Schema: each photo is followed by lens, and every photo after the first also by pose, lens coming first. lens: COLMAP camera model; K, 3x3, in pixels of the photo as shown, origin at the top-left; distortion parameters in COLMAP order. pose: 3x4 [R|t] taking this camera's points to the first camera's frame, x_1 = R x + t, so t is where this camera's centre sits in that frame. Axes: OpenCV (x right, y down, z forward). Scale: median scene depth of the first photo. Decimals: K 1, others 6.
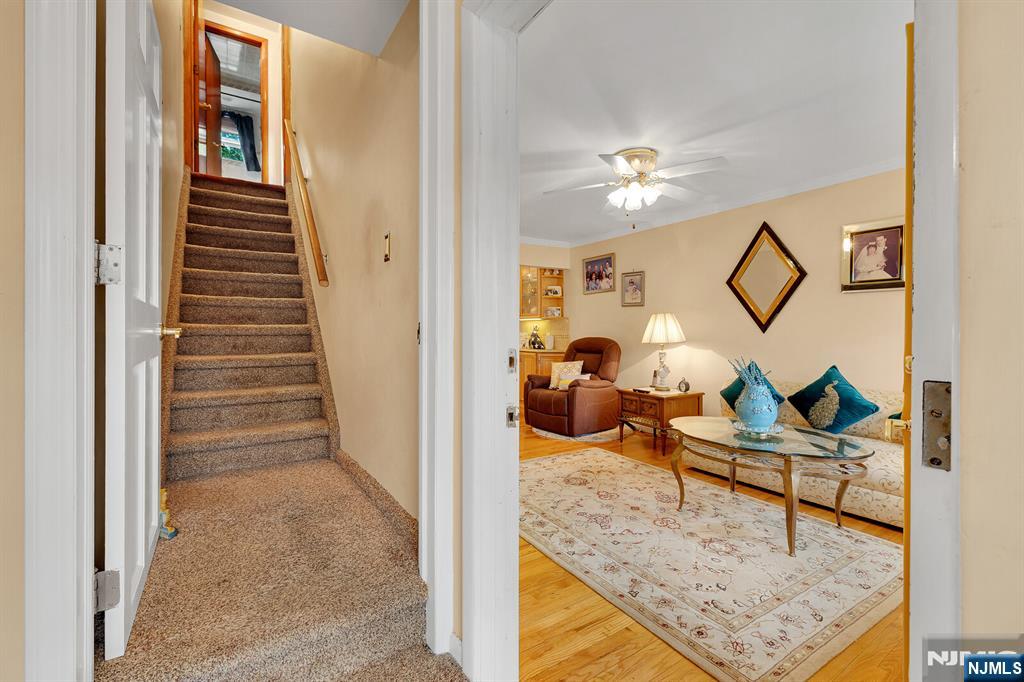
lens RADIAL K [[443.8, 0, 511.1], [0, 443.8, 338.5], [0, 0, 1]] dist [0.003313, -0.000691]
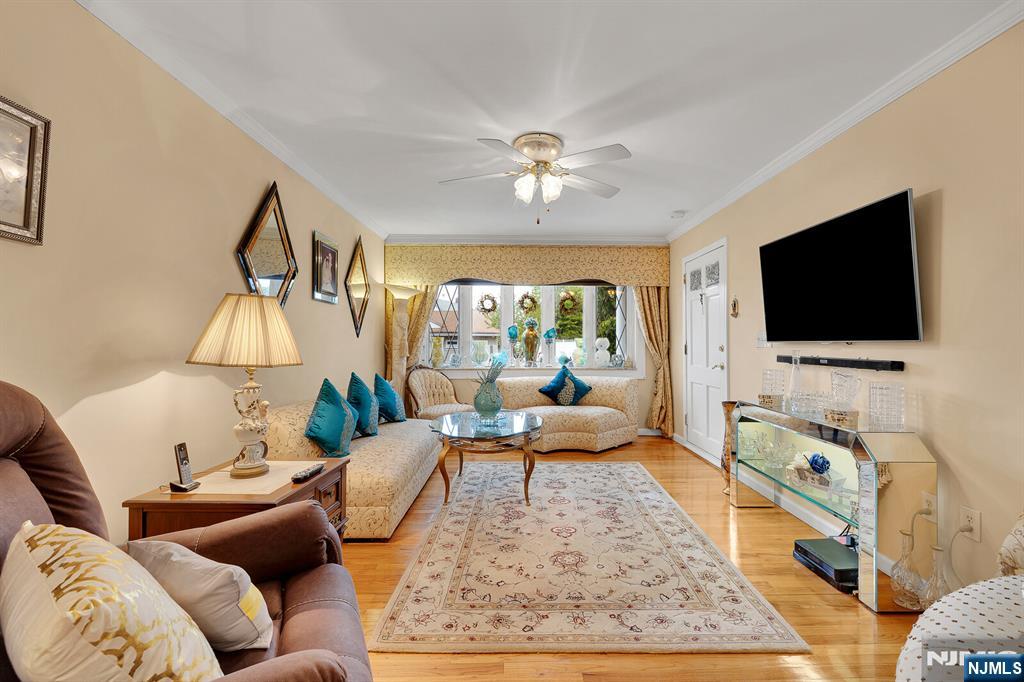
lens RADIAL K [[443.8, 0, 520.9], [0, 443.8, 337.0], [0, 0, 1]] dist [0.003313, -0.000691]
pose [[-0.848894, 0.008226, 0.528500, -0.149033], [0.009994, 0.999950, 0.000487, -0.020158], [-0.528469, 0.005695, -0.848933, 1.556790]]
